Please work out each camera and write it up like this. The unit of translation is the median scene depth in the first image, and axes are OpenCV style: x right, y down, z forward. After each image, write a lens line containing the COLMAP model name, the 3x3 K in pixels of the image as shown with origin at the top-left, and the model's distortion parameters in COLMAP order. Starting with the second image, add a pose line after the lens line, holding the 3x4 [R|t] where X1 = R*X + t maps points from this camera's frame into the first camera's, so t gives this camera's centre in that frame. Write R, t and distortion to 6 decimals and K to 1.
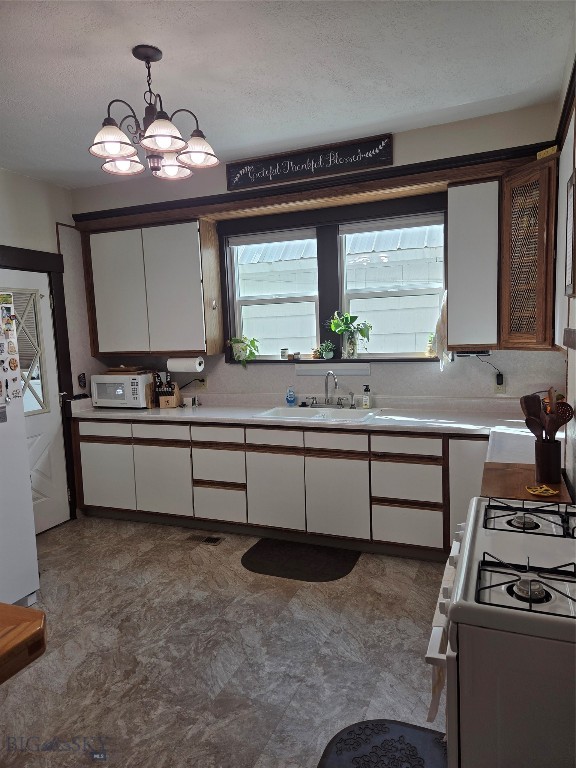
lens RADIAL K [[518.5, 0, 292.0], [0, 518.5, 391.0], [0, 0, 1]] dist [0.099685, -0.076841]
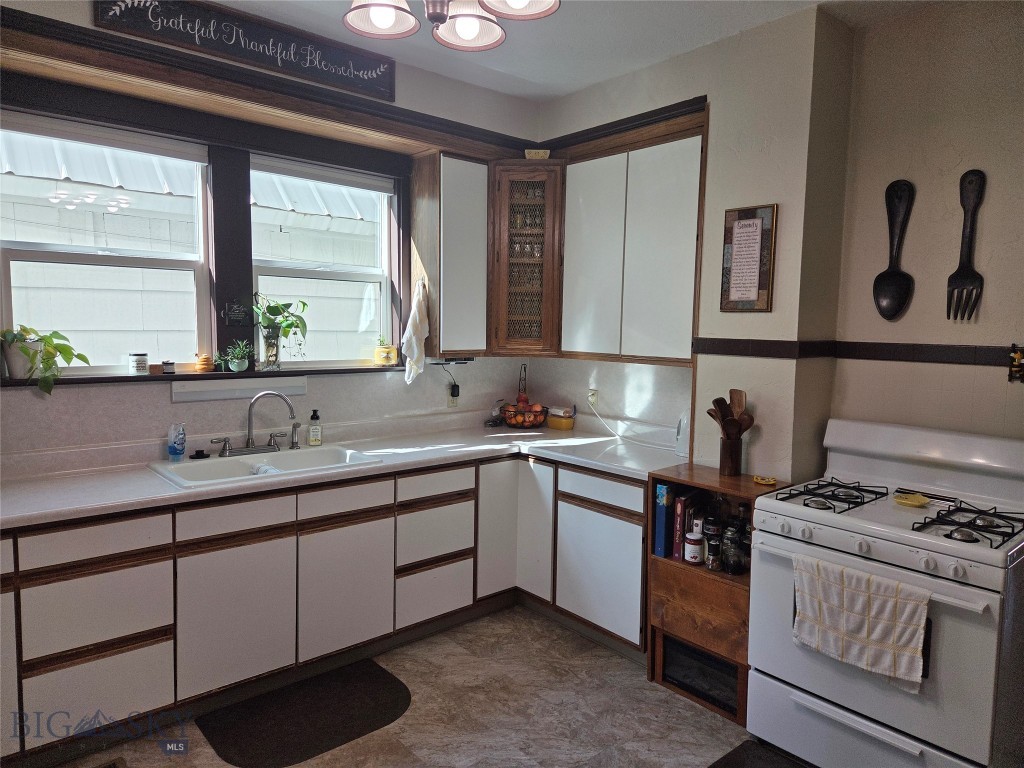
lens RADIAL K [[691.3, 0, 517.4], [0, 691.3, 383.4], [0, 0, 1]] dist [0.099685, -0.076841]
pose [[0.447476, -0.039962, 0.893403, -0.546497], [0.070118, 0.997493, 0.009498, -0.036262], [-0.891543, 0.058394, 0.449157, 0.389880]]
